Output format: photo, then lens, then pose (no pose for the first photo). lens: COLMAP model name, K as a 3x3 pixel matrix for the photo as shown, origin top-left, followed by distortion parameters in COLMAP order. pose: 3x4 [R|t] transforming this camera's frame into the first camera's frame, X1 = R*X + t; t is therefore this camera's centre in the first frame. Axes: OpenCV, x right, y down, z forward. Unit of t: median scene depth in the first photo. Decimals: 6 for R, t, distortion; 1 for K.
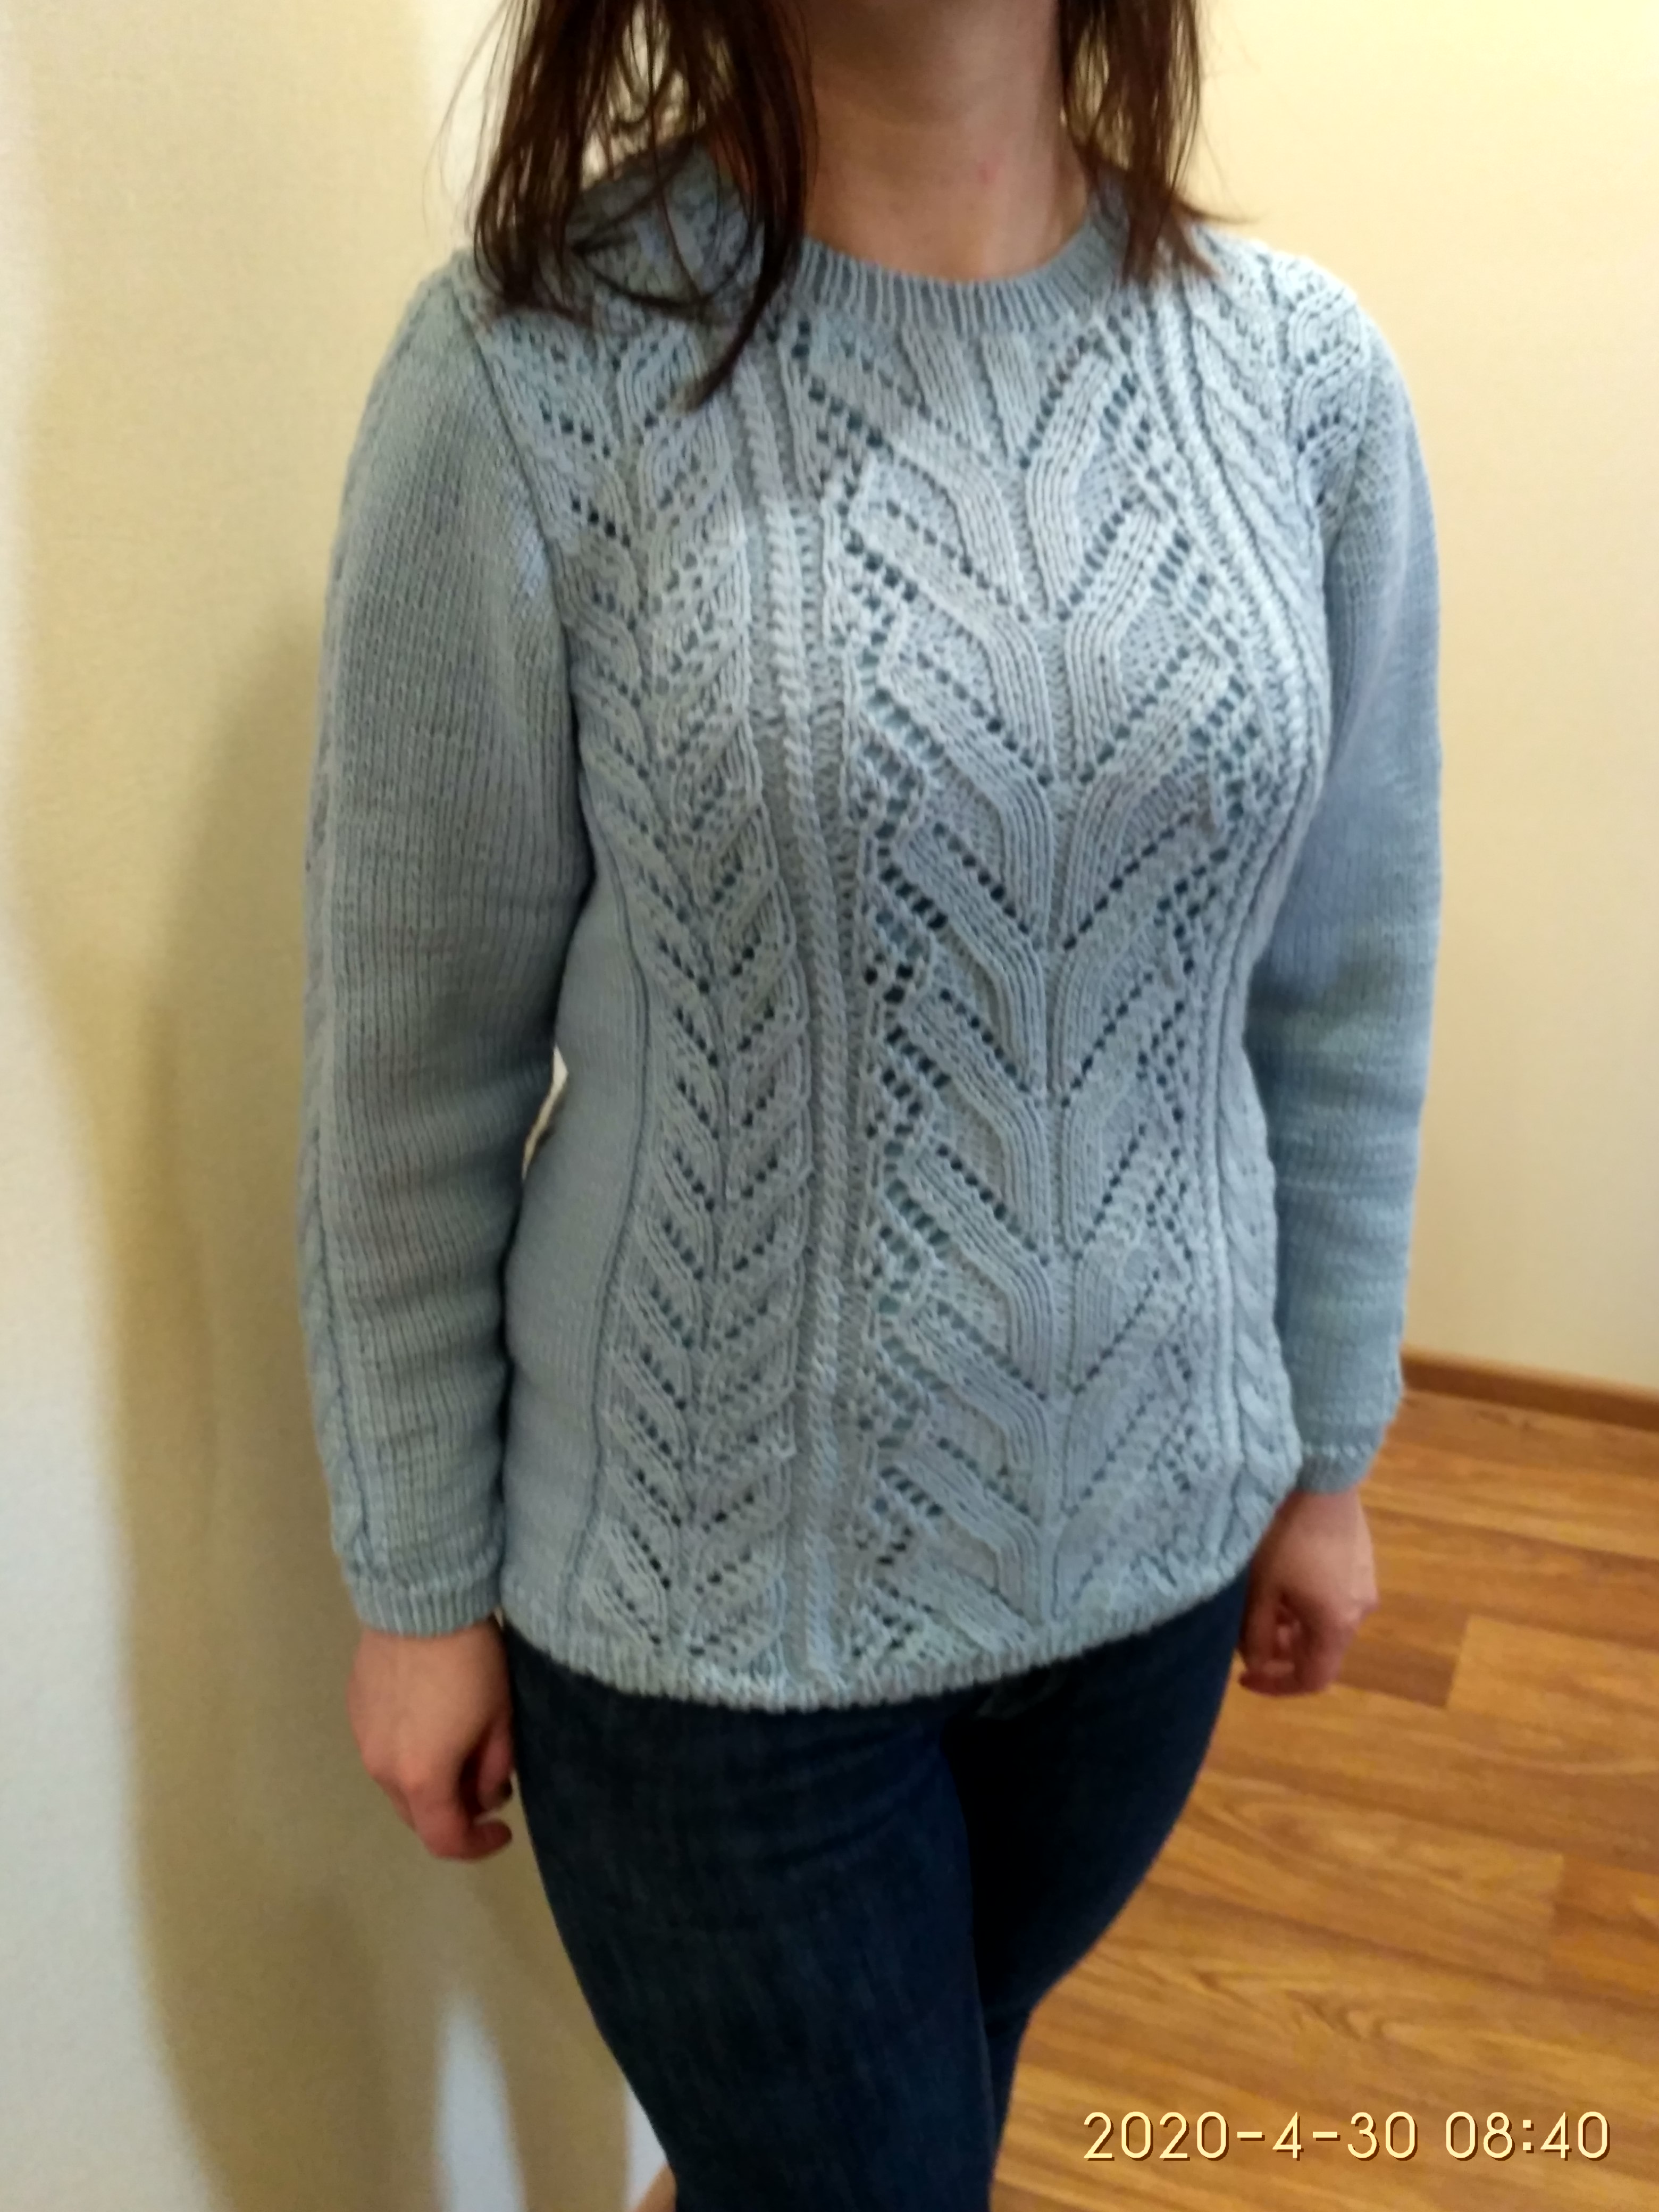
lens RADIAL K [[2175.5, 0, 829.5], [0, 2175.5, 1106.0], [0, 0, 1]] dist [0.005575, 0.014045]
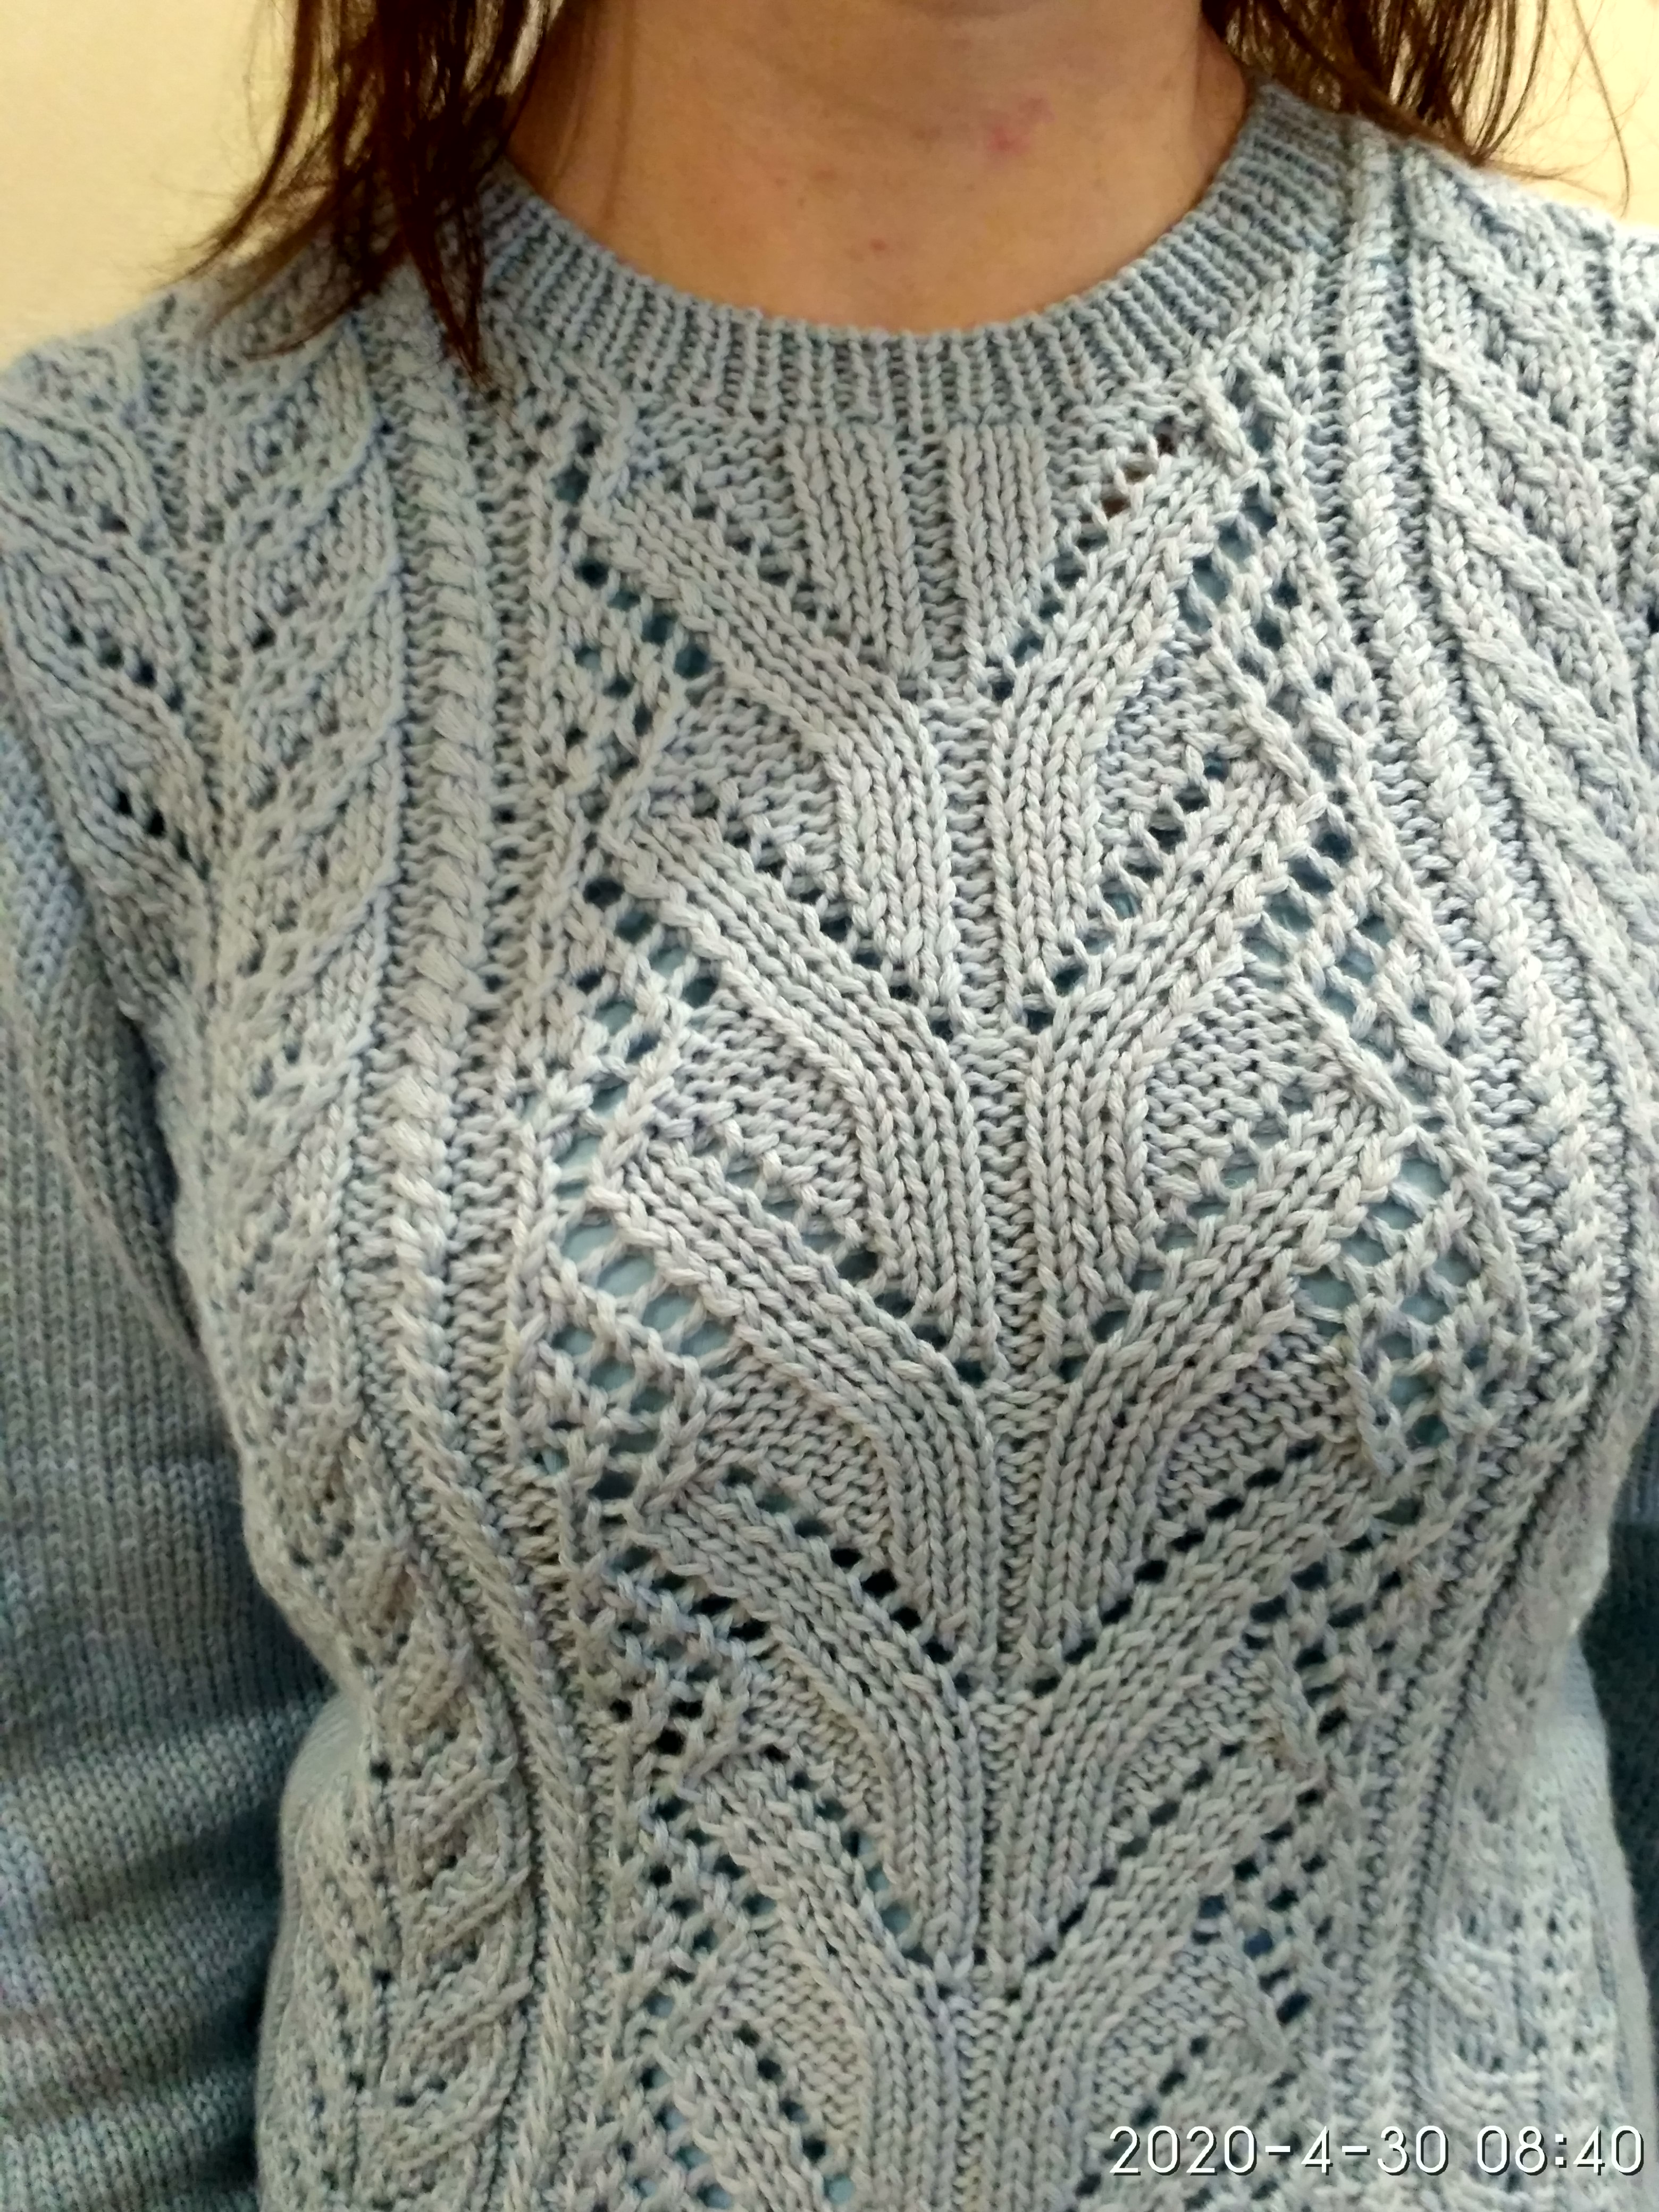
lens RADIAL K [[2106.6, 0, 829.5], [0, 2106.6, 1106.0], [0, 0, 1]] dist [0.142706, -0.400083]
pose [[0.961963, 0.027201, -0.271824, 0.188039], [-0.030910, 0.999478, -0.009371, -0.197842], [0.271427, 0.017416, 0.962301, 0.535349]]
